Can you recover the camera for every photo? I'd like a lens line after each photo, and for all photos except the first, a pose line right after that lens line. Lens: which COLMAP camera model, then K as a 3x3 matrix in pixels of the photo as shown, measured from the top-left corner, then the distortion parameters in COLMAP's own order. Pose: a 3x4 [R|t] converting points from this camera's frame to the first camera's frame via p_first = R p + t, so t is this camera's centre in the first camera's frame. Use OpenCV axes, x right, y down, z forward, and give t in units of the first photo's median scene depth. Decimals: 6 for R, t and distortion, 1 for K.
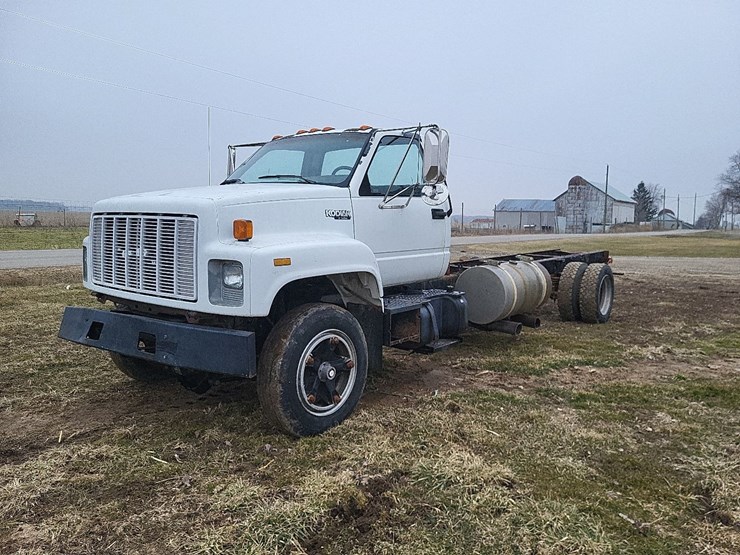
lens RADIAL K [[583.1, 0, 370.0], [0, 583.1, 277.5], [0, 0, 1]] dist [0.039901, -0.001632]
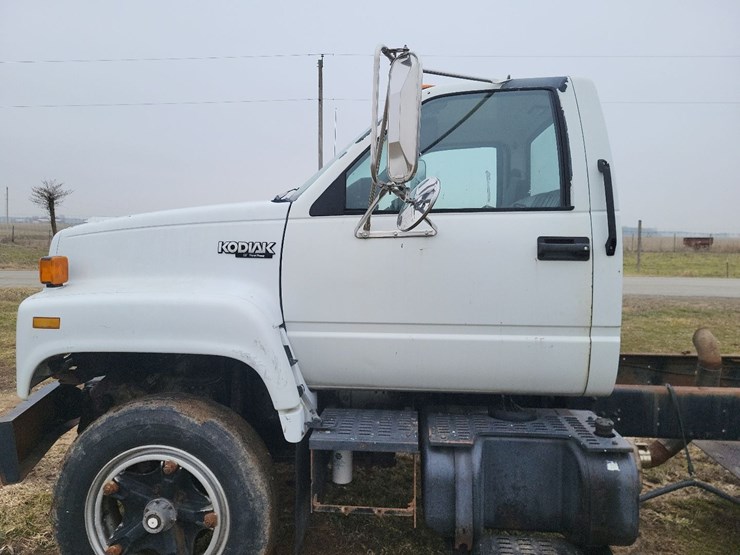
lens RADIAL K [[581.2, 0, 350.2], [0, 581.2, 266.5], [0, 0, 1]] dist [0.039193, -0.004922]
pose [[0.548375, 0.036429, -0.835438, 0.476840], [-0.087977, 0.996020, -0.014316, -0.089787], [0.831592, 0.081350, 0.549398, 0.749769]]
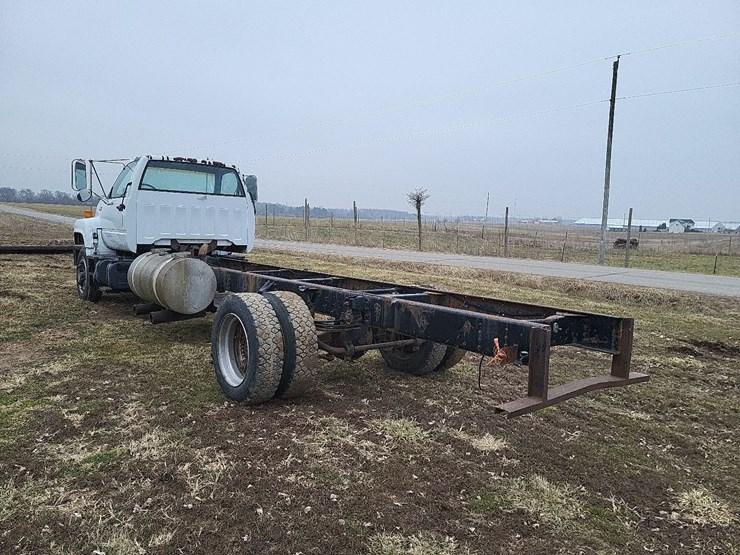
lens RADIAL K [[553.5, 0, 370.0], [0, 553.5, 277.5], [0, 0, 1]] dist [0.078515, -0.001715]
pose [[-0.247452, 0.068781, -0.966456, 1.697415], [-0.146350, 0.983379, 0.107457, -0.221162], [0.957783, 0.168031, -0.233273, 2.429786]]
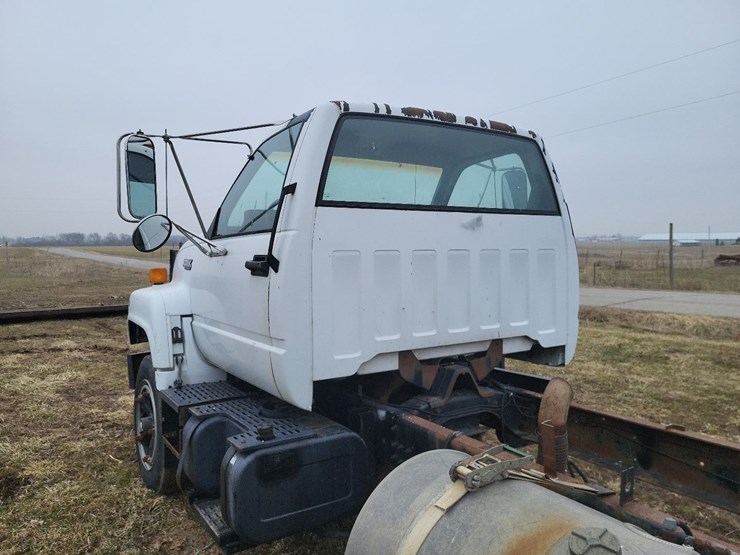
lens RADIAL K [[567.0, 0, 387.2], [0, 567.0, 273.1], [0, 0, 1]] dist [0.039265, -0.003994]
pose [[-0.311895, 0.025776, -0.949767, 0.650642], [-0.100255, 0.993158, 0.059877, -0.170699], [0.944812, 0.113894, -0.307177, 1.511040]]
